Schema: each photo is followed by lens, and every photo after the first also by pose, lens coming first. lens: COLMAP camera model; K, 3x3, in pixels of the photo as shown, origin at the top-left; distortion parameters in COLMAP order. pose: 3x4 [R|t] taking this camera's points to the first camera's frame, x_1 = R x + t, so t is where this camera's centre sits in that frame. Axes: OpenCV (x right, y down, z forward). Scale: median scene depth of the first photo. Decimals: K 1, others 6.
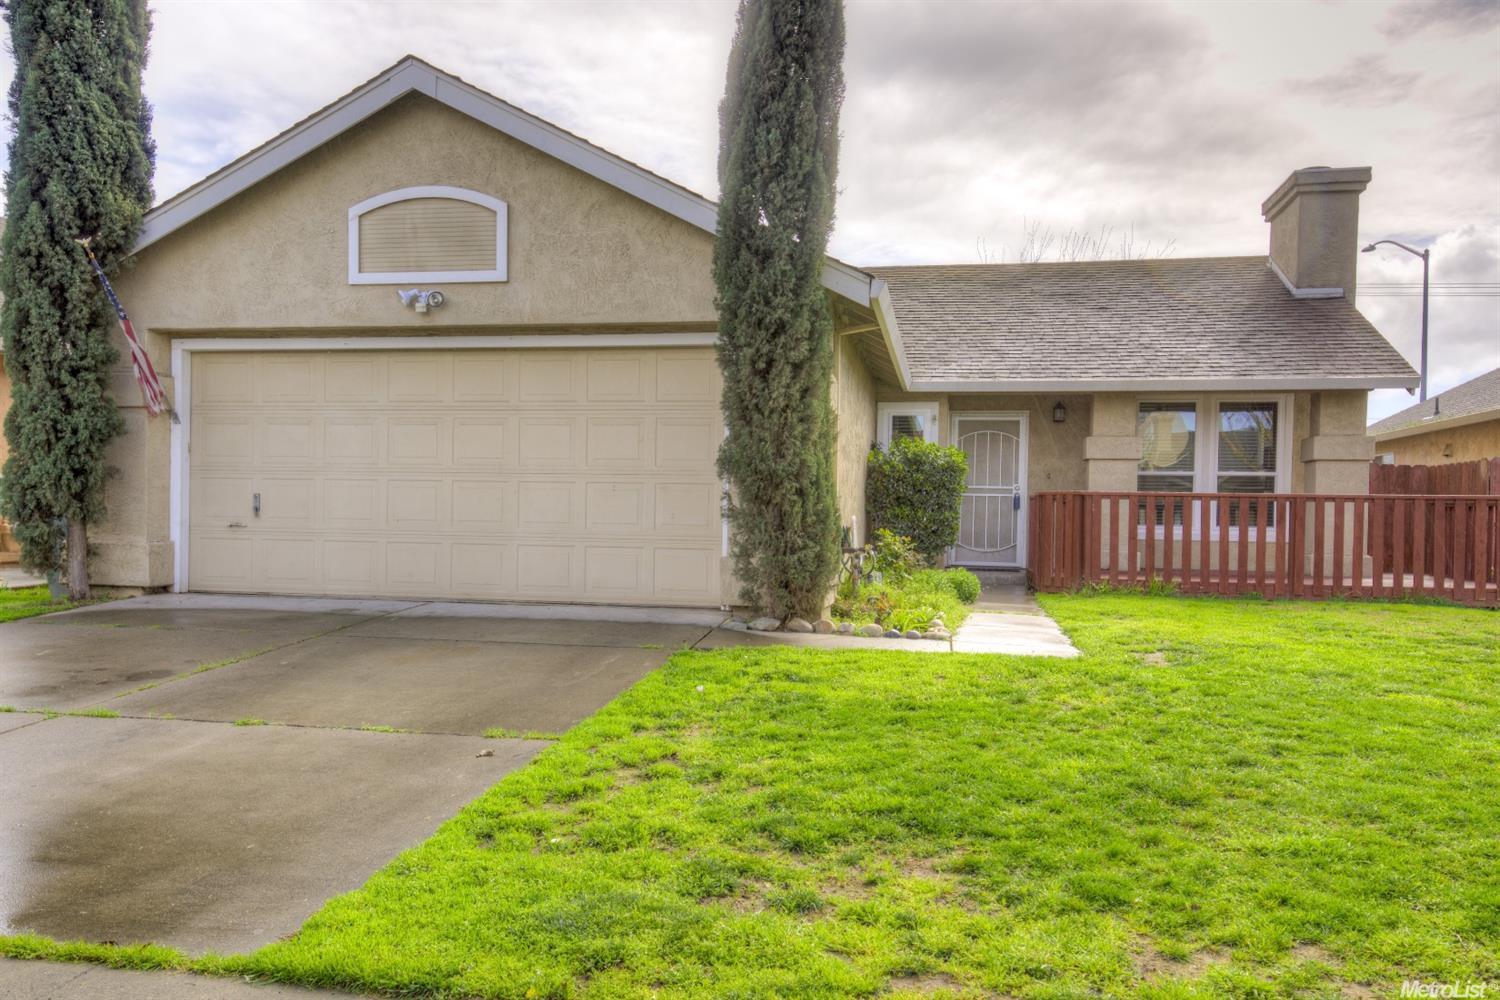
lens RADIAL K [[1188.3, 0, 745.3], [0, 1188.3, 512.8], [0, 0, 1]] dist [0.039831, 0.002792]
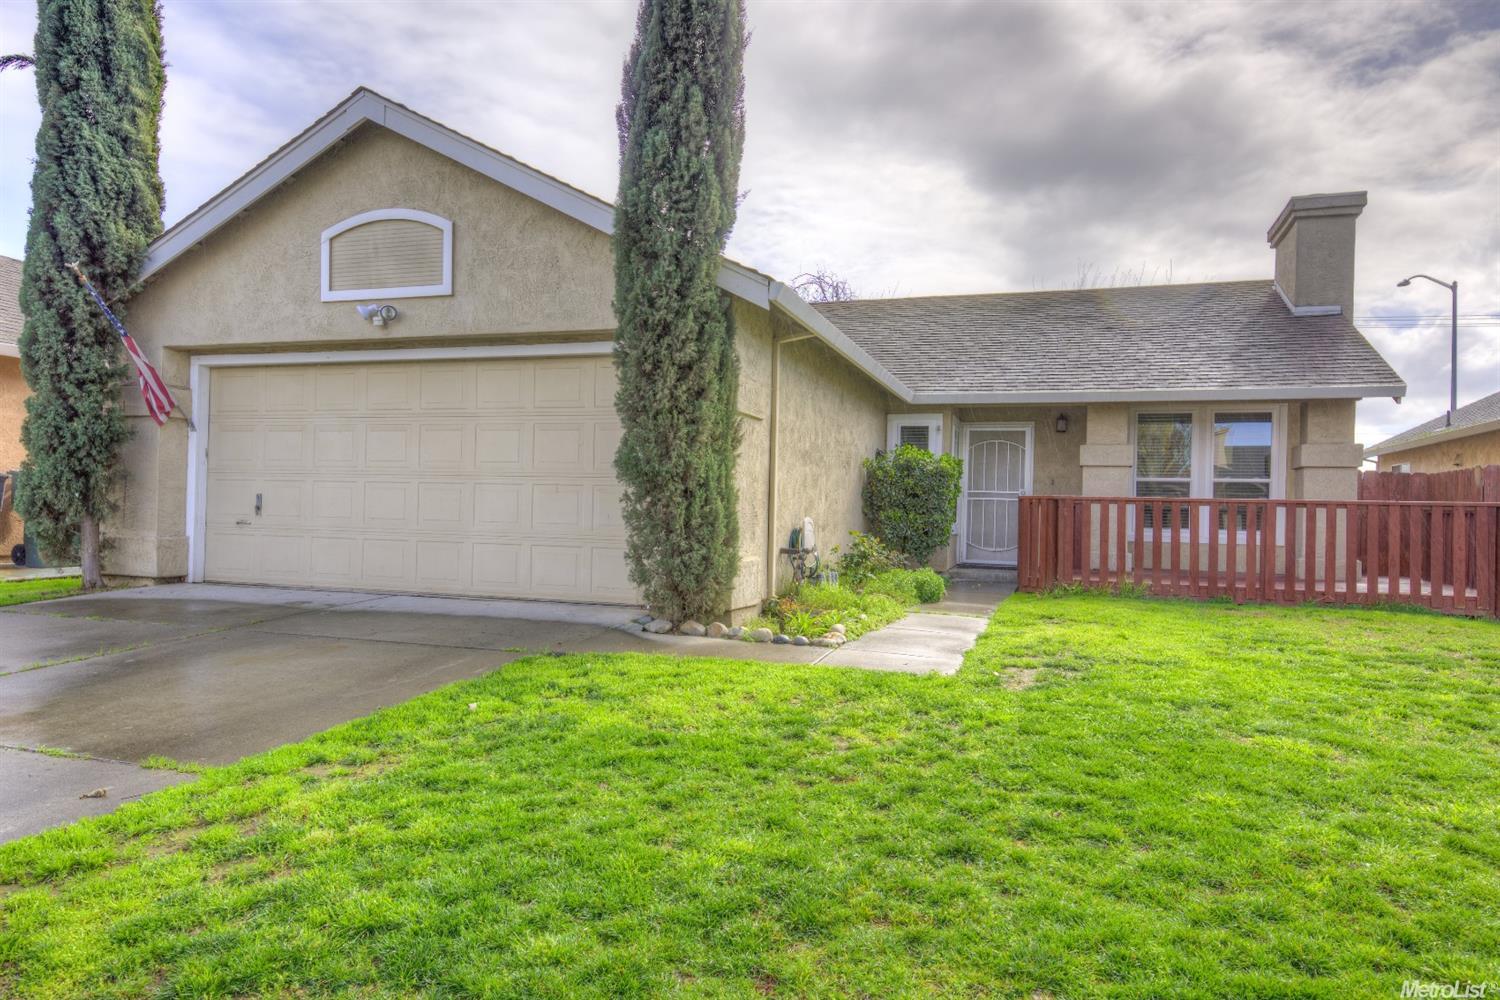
lens RADIAL K [[969.7, 0, 751.7], [0, 969.7, 489.8], [0, 0, 1]] dist [0.020692, 0.001393]
pose [[0.992903, 0.004137, -0.118854, 0.167960], [-0.006972, 0.999701, -0.023444, -0.001982], [0.118721, 0.024106, 0.992635, 0.174207]]
